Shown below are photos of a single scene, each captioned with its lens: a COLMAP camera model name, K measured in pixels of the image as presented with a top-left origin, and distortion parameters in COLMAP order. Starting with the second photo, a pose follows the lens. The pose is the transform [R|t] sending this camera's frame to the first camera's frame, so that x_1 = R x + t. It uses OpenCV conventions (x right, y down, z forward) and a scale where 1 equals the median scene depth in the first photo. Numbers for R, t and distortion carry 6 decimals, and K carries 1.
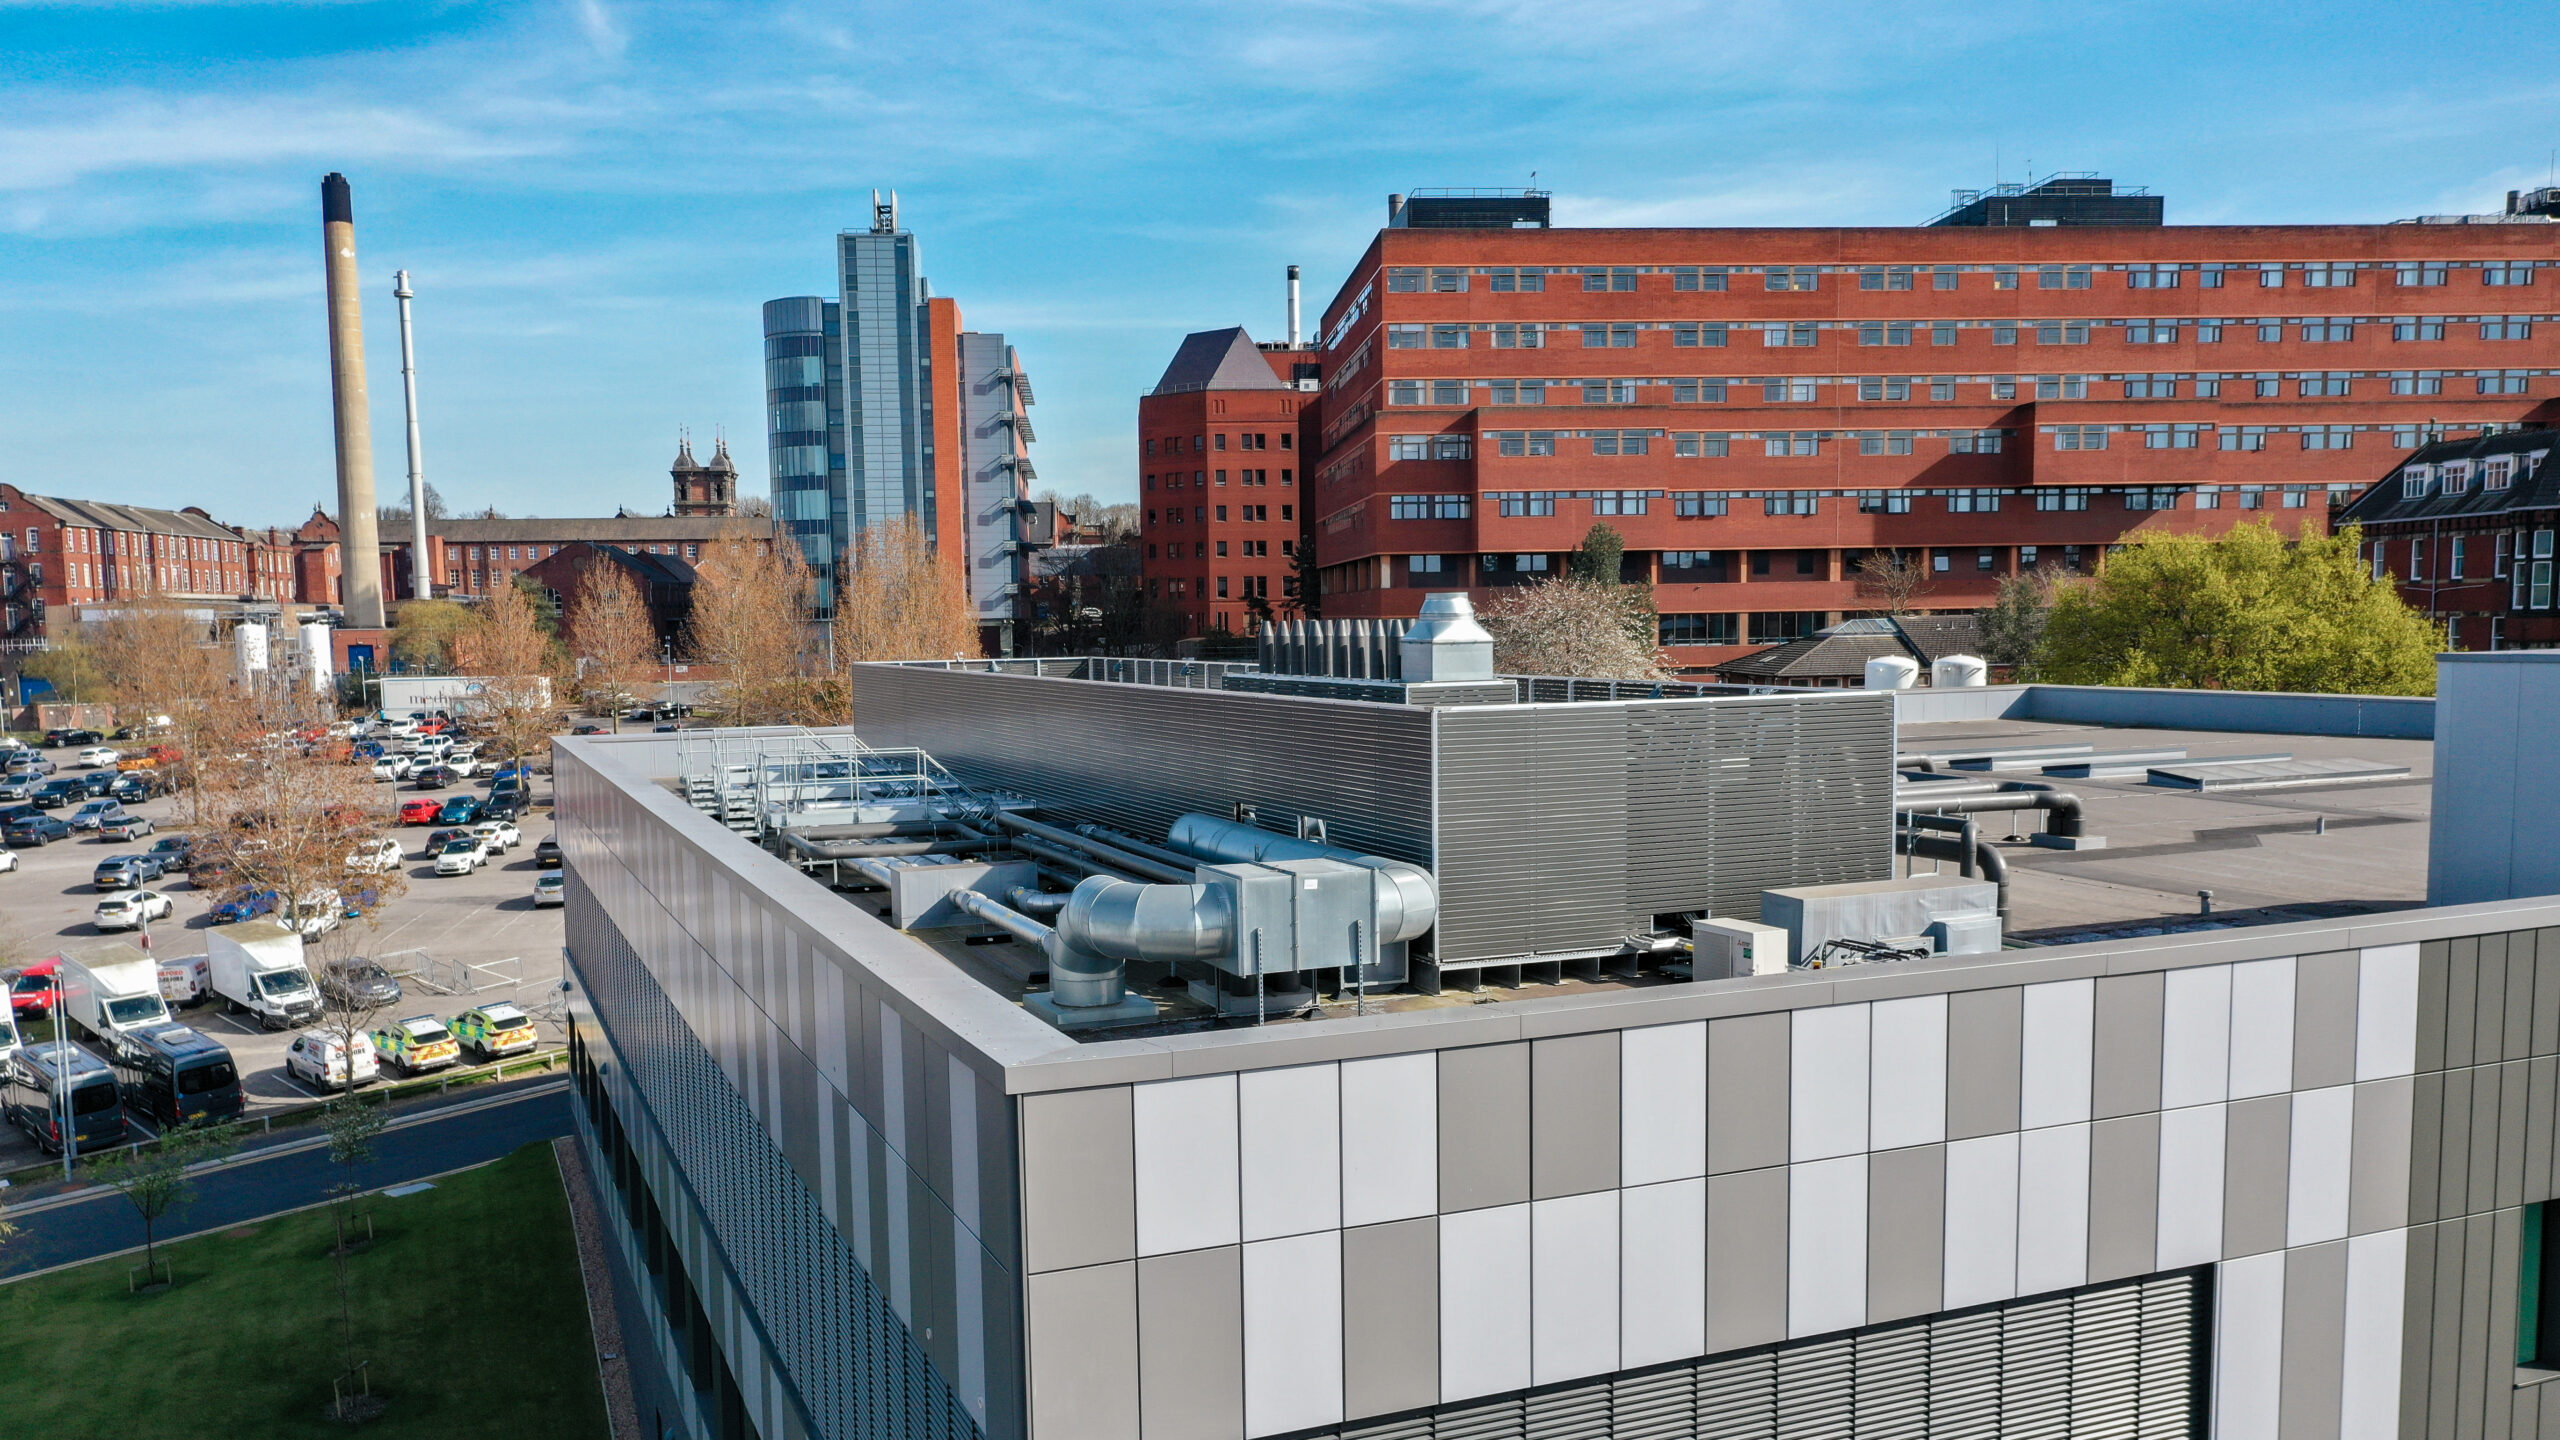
lens RADIAL K [[2039.5, 0, 1278.4], [0, 2039.5, 837.8], [0, 0, 1]] dist [0.011390, 0.001887]
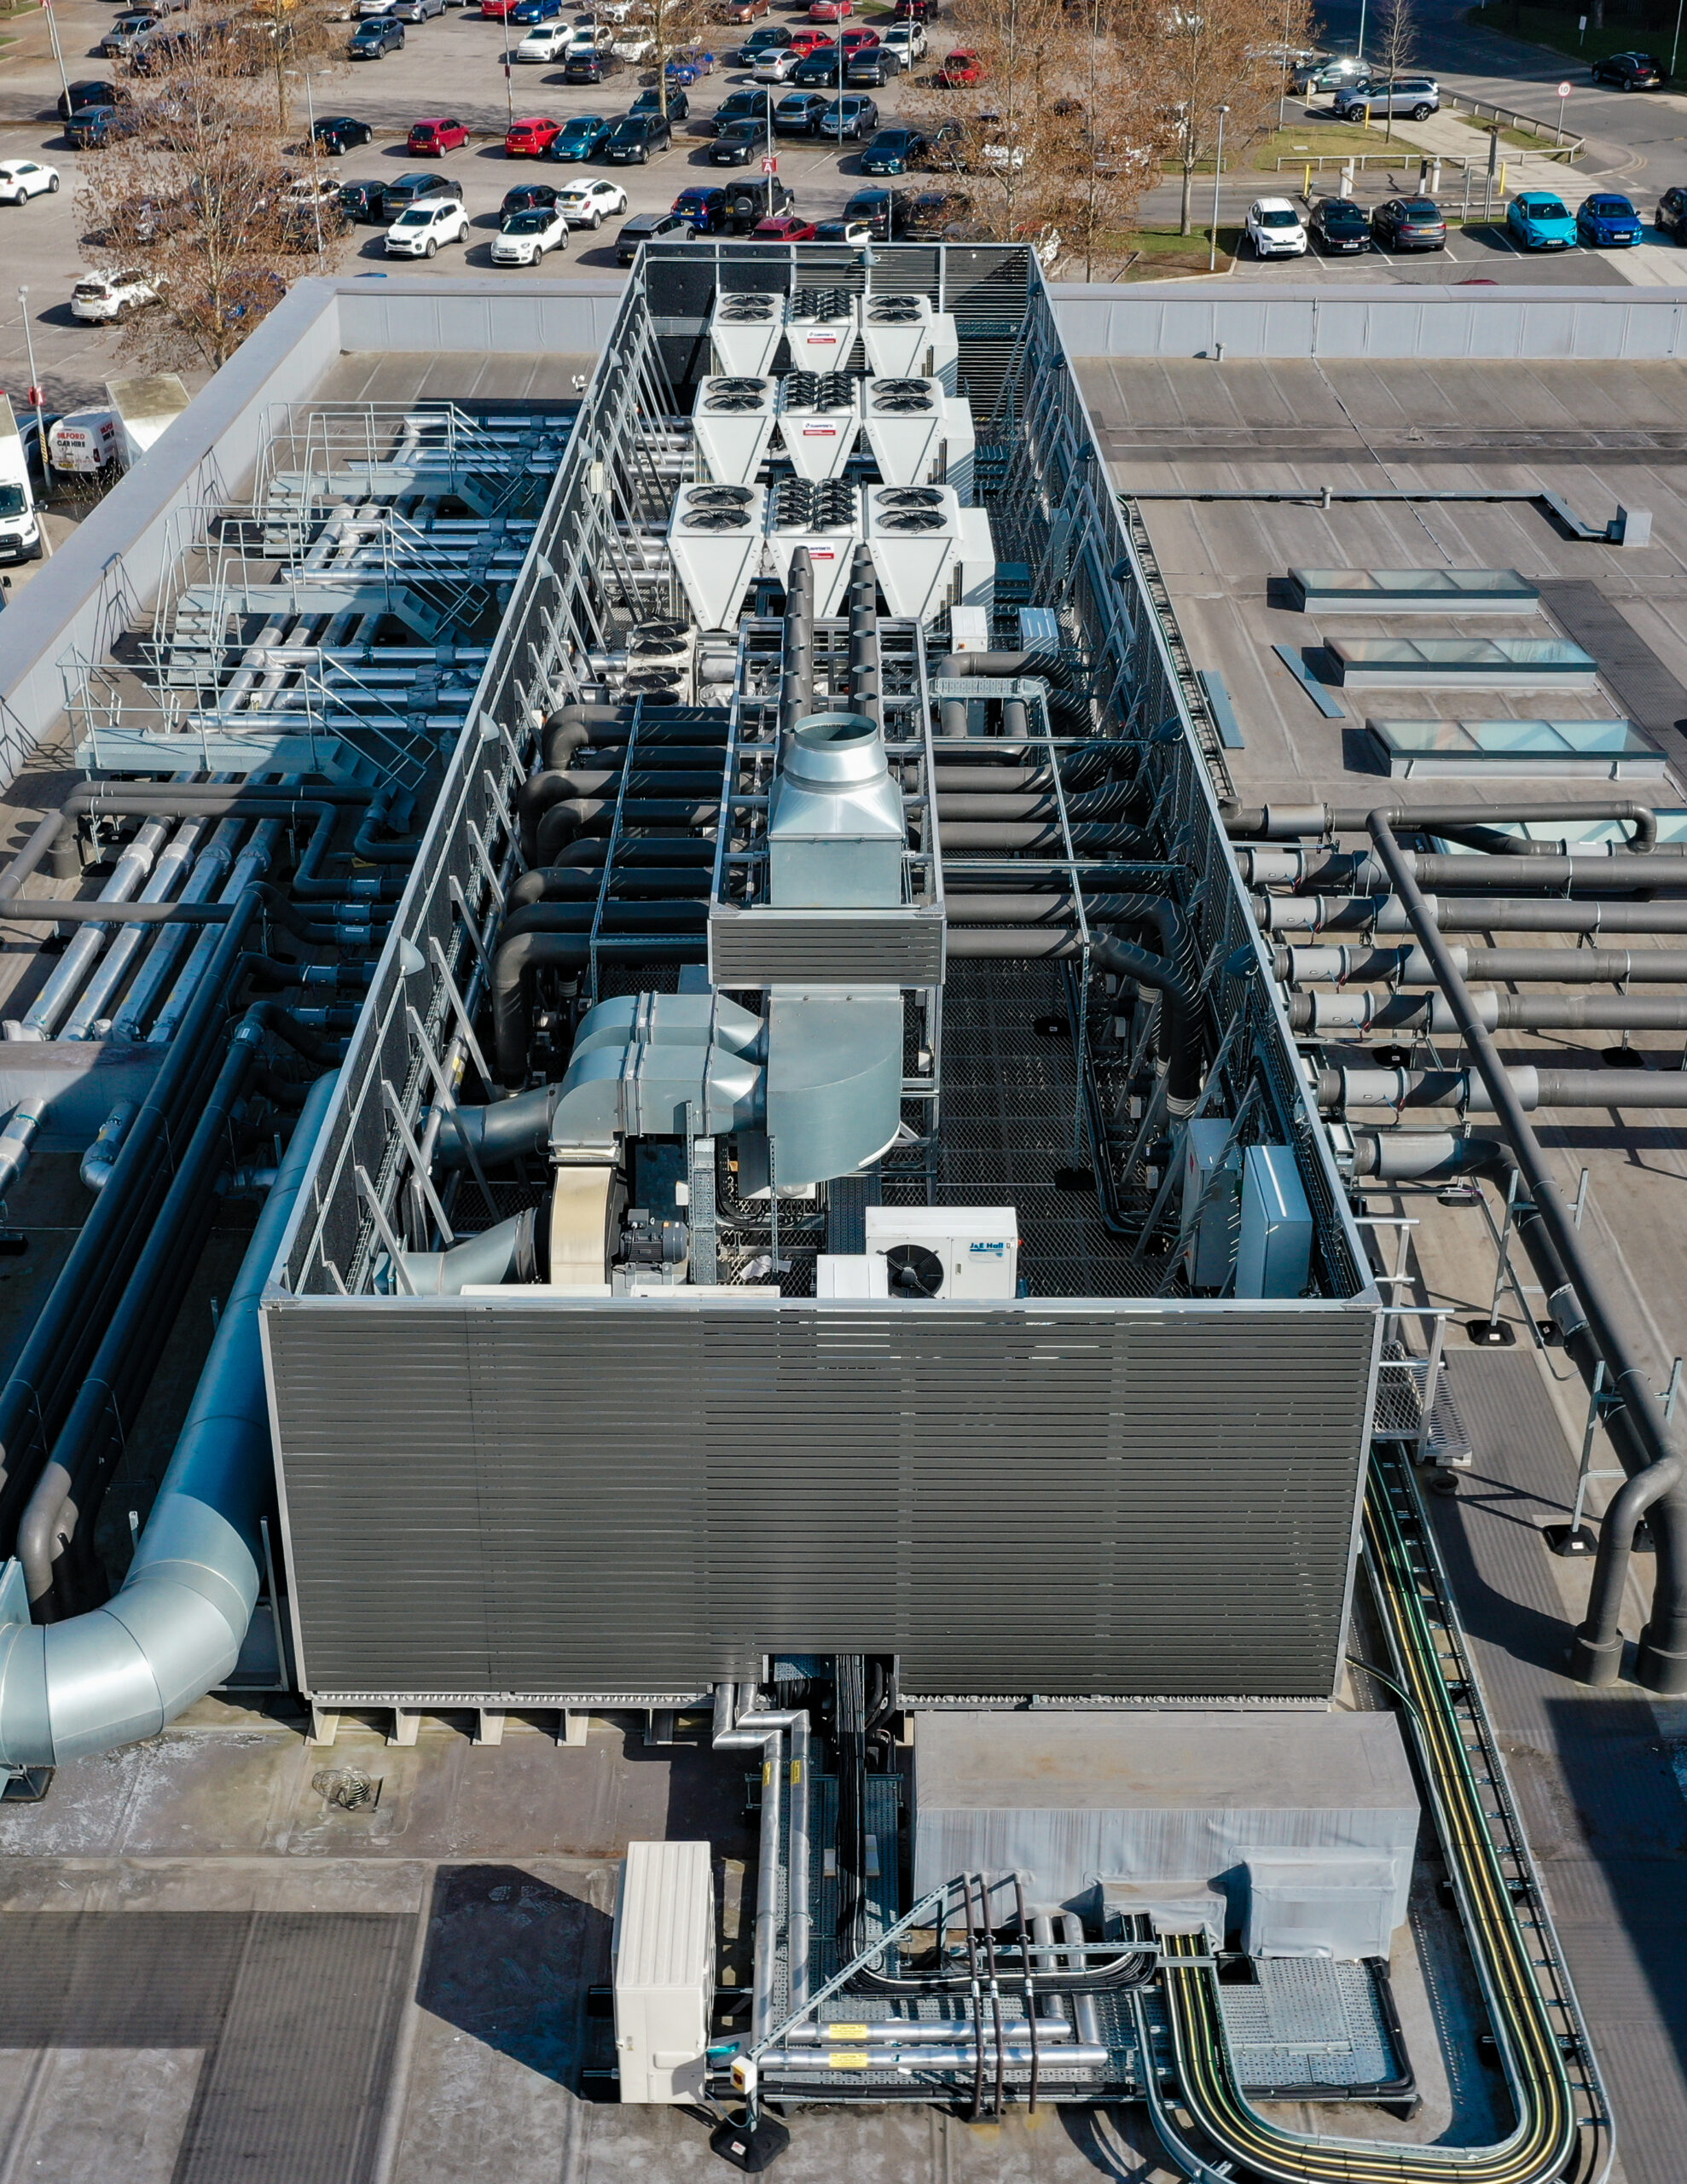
lens RADIAL K [[2669.3, 0, 843.5], [0, 2669.3, 1092.0], [0, 0, 1]] dist [0.002475, 0.003565]
pose [[0.919490, 0.203837, -0.336137, 0.090047], [-0.064391, 0.921612, 0.382734, -0.079672], [0.387804, -0.330275, 0.860539, 0.104572]]
